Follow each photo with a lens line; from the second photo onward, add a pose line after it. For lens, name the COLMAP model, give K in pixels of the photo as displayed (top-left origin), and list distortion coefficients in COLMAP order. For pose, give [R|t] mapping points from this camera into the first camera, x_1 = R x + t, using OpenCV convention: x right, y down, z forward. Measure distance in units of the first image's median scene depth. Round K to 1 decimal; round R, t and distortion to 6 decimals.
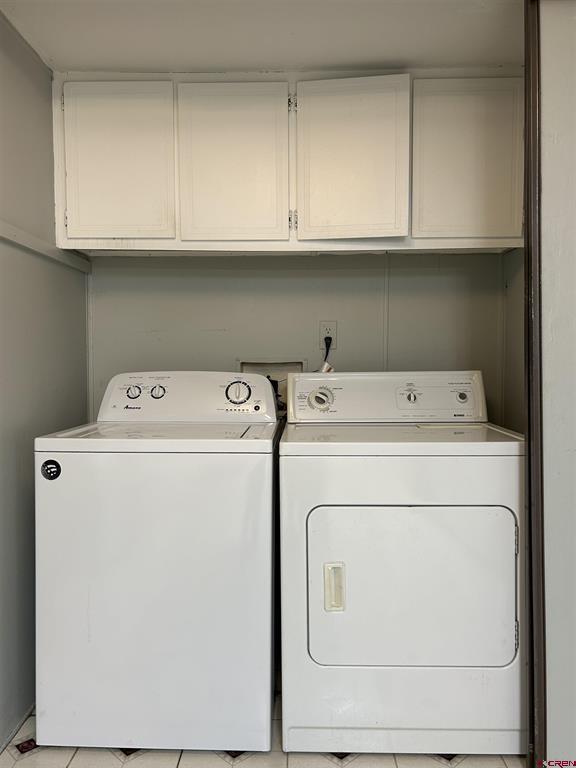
lens RADIAL K [[604.8, 0, 289.1], [0, 604.8, 381.4], [0, 0, 1]] dist [0.052390, 0.004955]
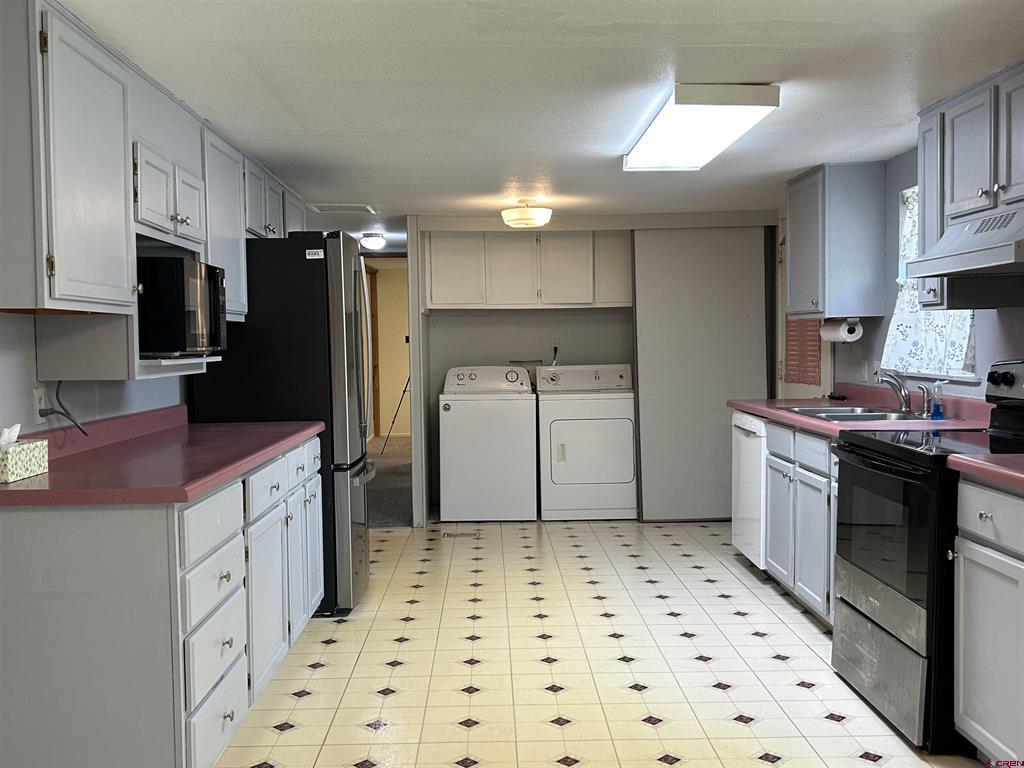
lens RADIAL K [[972.0, 0, 512.1], [0, 972.0, 386.8], [0, 0, 1]] dist [0.025453, 0.000000]
pose [[0.999037, -0.014262, 0.041495, -0.223388], [0.013703, 0.999812, 0.013728, 0.008599], [-0.041683, -0.013146, 0.999044, -2.283439]]
